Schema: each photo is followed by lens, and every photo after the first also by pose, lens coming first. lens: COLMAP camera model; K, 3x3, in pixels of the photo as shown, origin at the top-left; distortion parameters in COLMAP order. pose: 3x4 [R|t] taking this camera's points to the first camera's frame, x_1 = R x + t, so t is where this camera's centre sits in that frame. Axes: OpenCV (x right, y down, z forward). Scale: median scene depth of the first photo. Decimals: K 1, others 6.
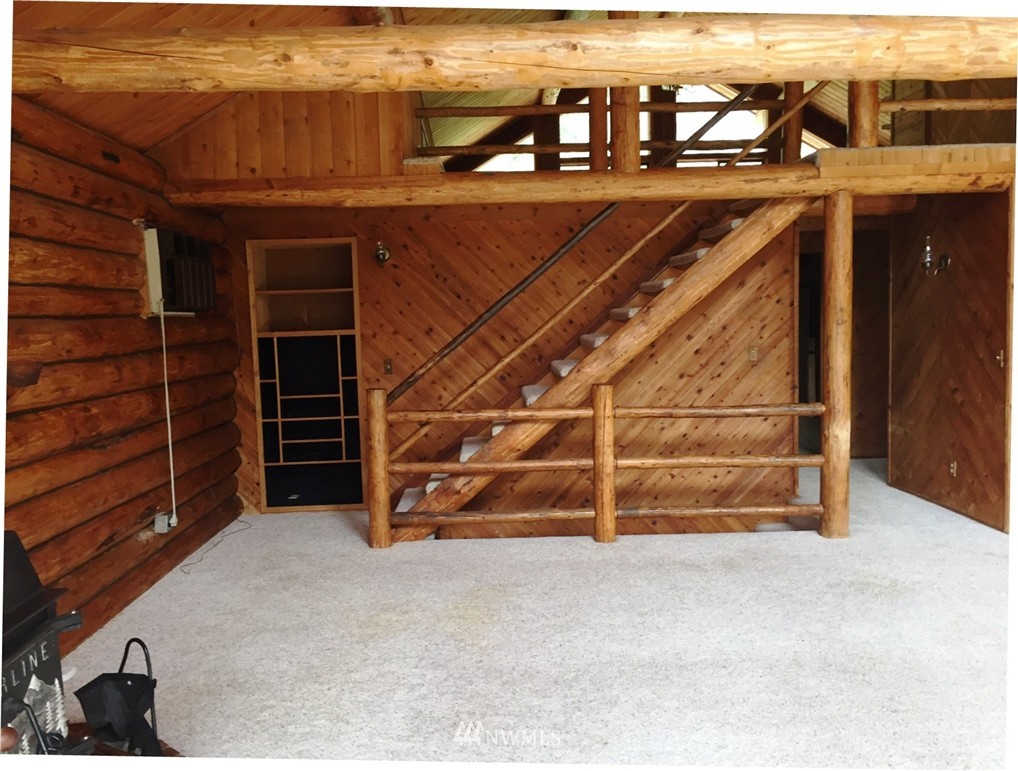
lens RADIAL K [[857.4, 0, 509.1], [0, 857.4, 386.2], [0, 0, 1]] dist [0.056453, -0.002918]
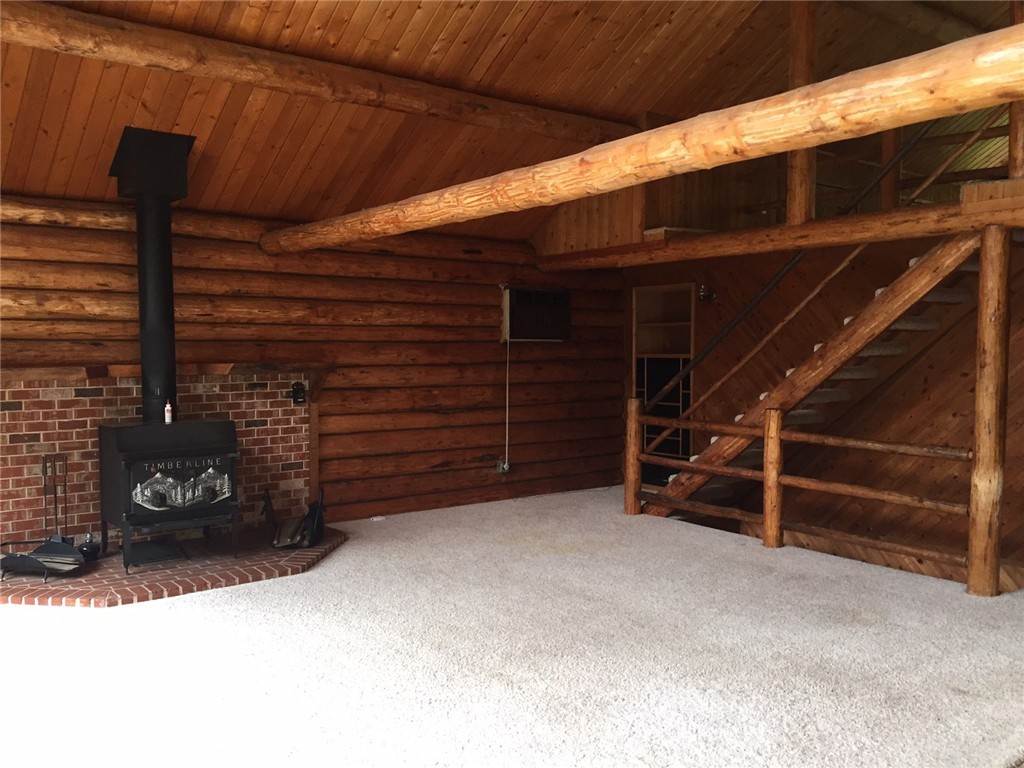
lens RADIAL K [[877.4, 0, 512.0], [0, 877.4, 385.7], [0, 0, 1]] dist [0.034943, -0.009037]
pose [[0.584193, 0.064568, -0.809043, 0.878176], [-0.082236, 0.996409, 0.020141, -0.028791], [0.807438, 0.054766, 0.587405, 0.023615]]
